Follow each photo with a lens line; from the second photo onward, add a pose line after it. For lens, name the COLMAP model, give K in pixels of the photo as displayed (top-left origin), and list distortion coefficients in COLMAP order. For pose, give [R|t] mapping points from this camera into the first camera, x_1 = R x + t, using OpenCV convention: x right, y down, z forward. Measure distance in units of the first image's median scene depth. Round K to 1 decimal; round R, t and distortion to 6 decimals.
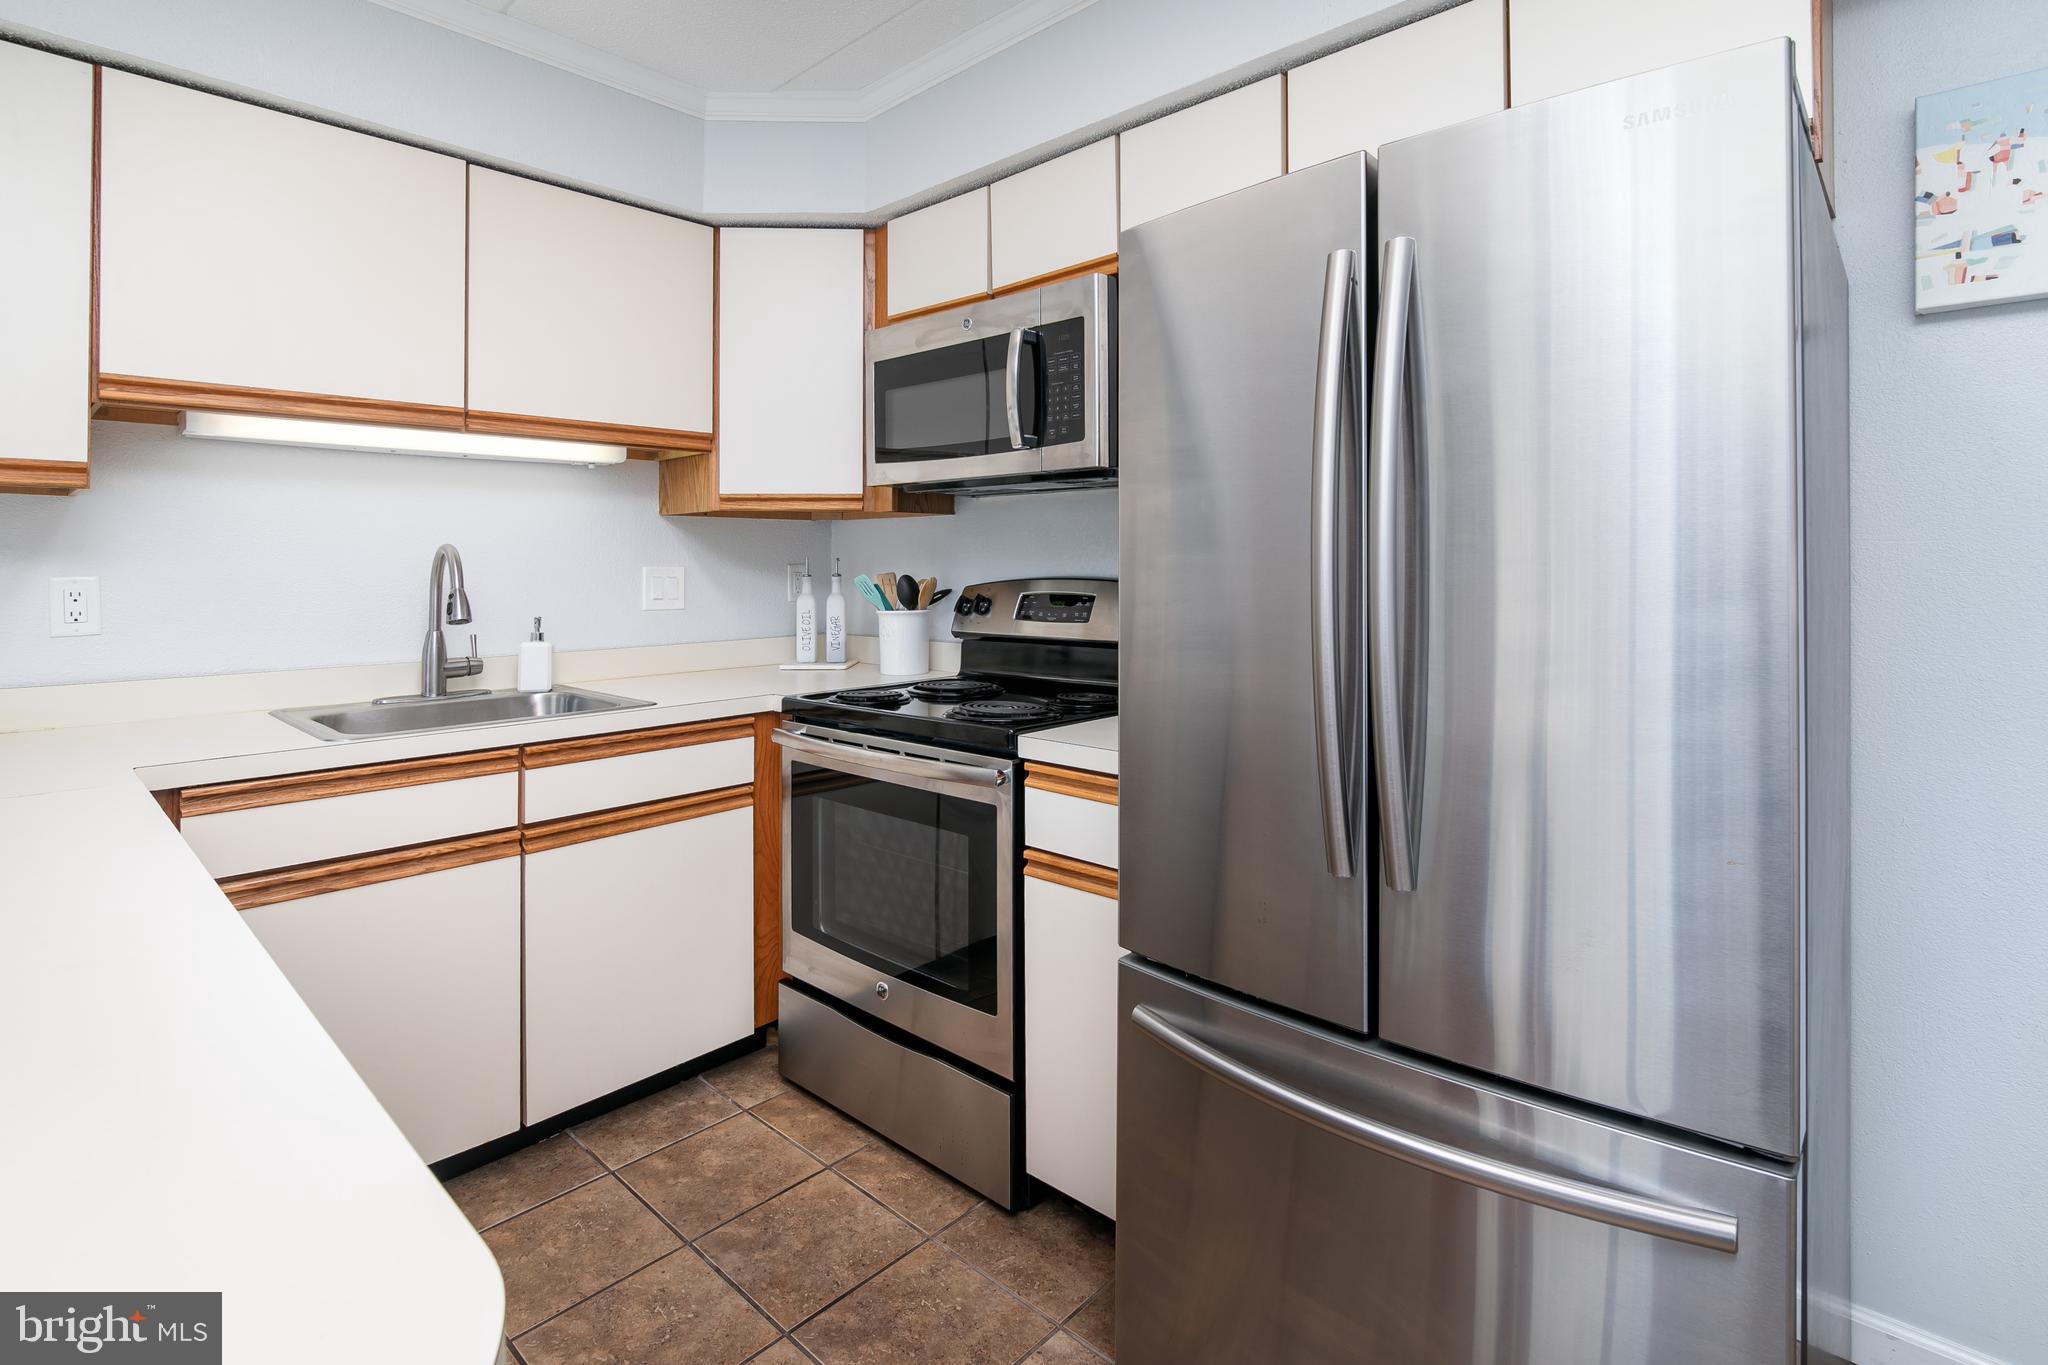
lens RADIAL K [[967.0, 0, 1017.0], [0, 967.0, 567.8], [0, 0, 1]] dist [-0.009043, -0.000169]
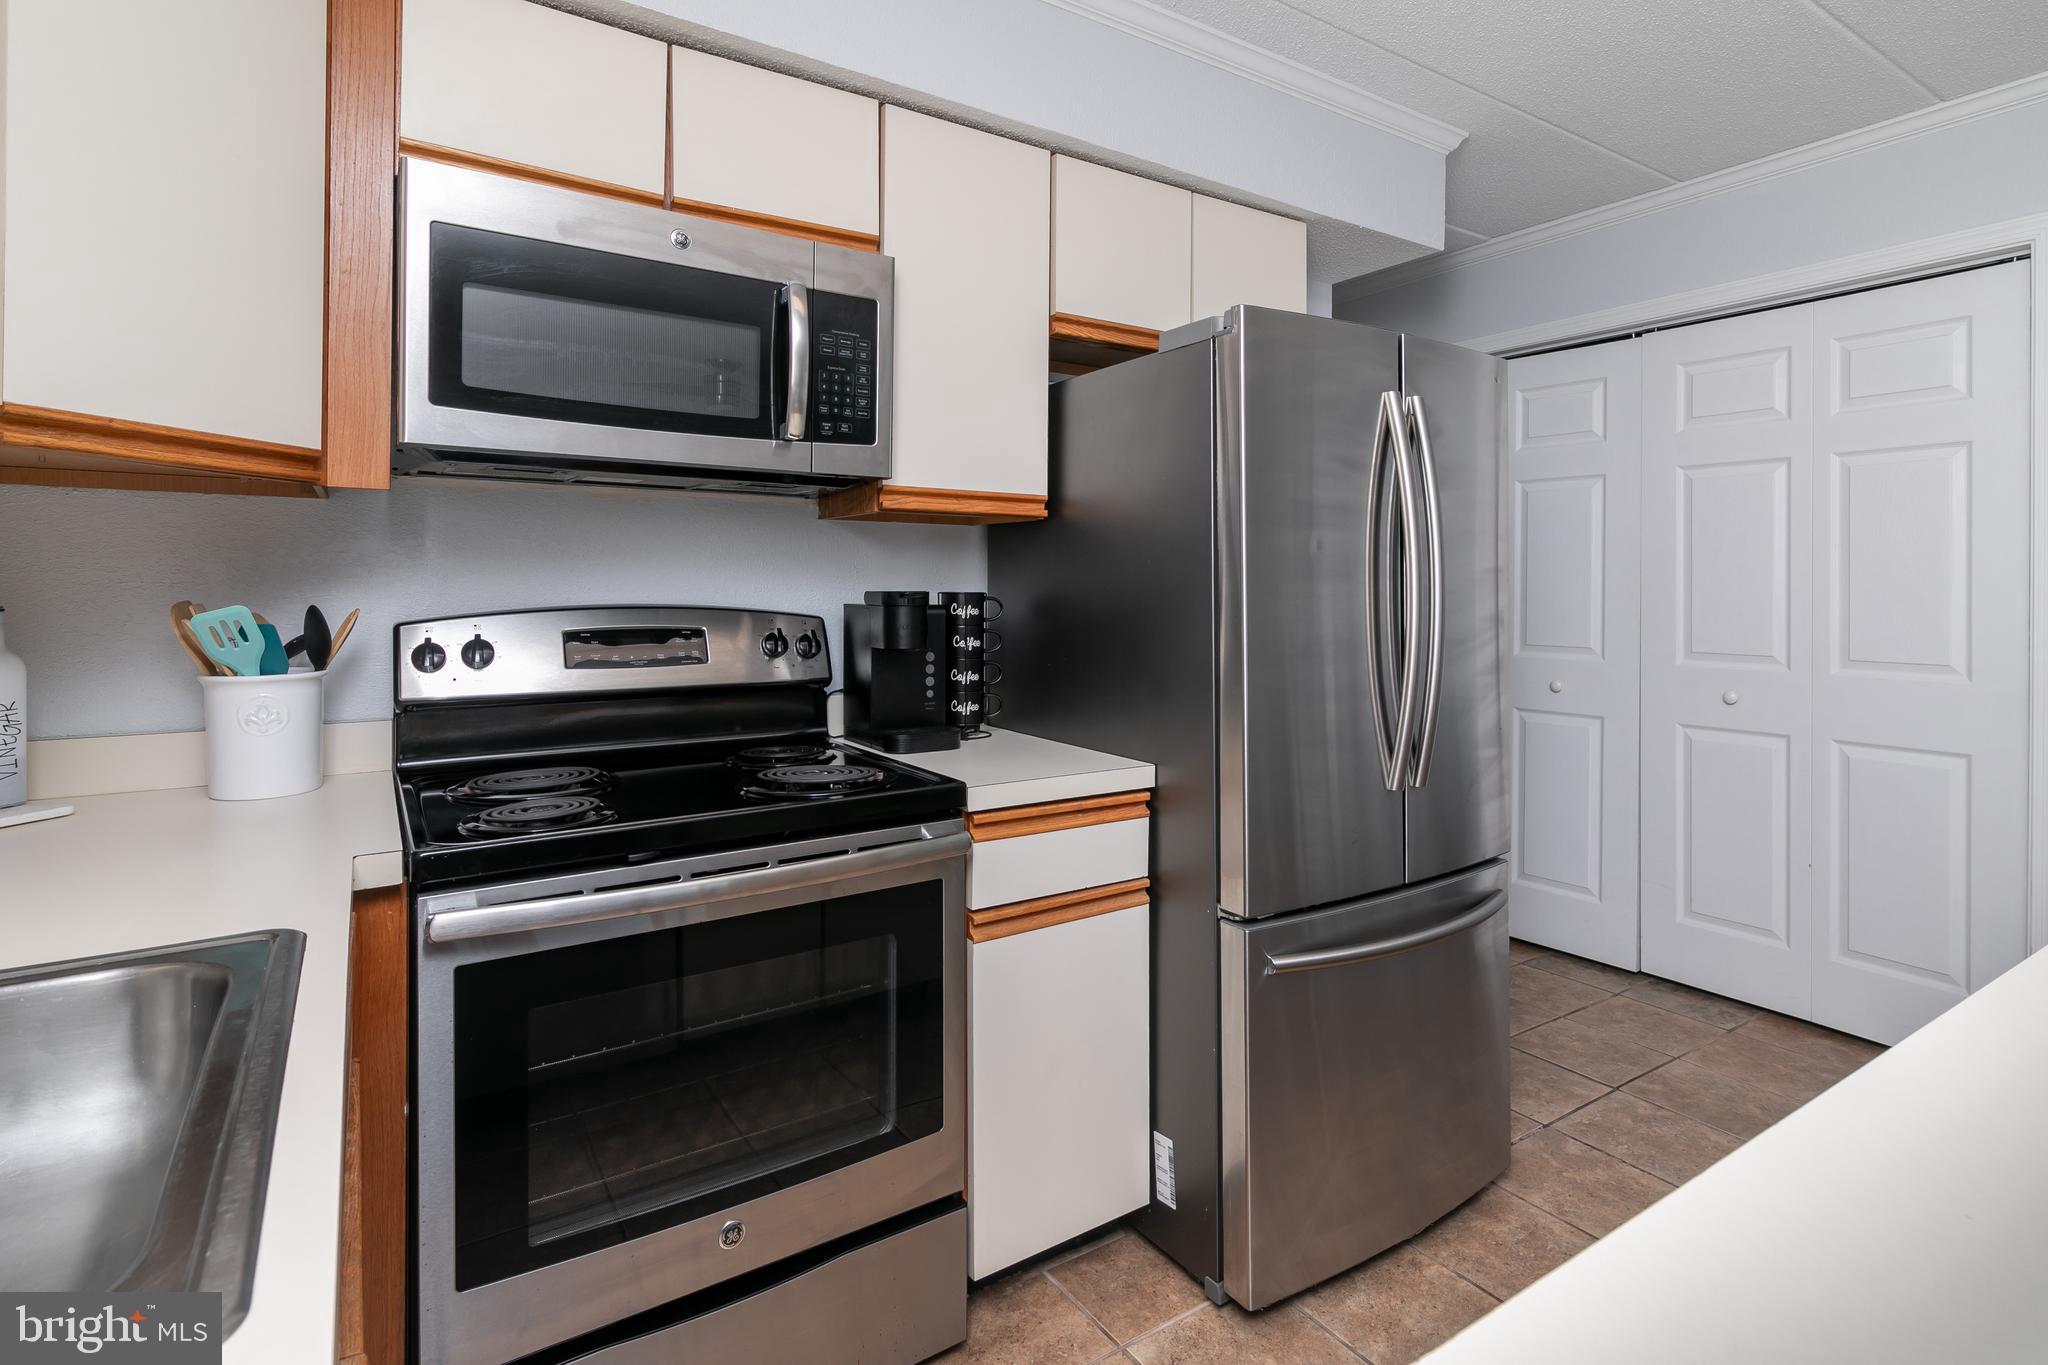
lens RADIAL K [[1013.0, 0, 1037.8], [0, 1013.0, 593.3], [0, 0, 1]] dist [-0.000811, -0.000830]
pose [[0.234059, -0.004060, 0.972214, -0.683871], [-0.001129, 0.999989, 0.004448, -0.003349], [-0.972222, -0.002138, 0.234052, 0.572042]]
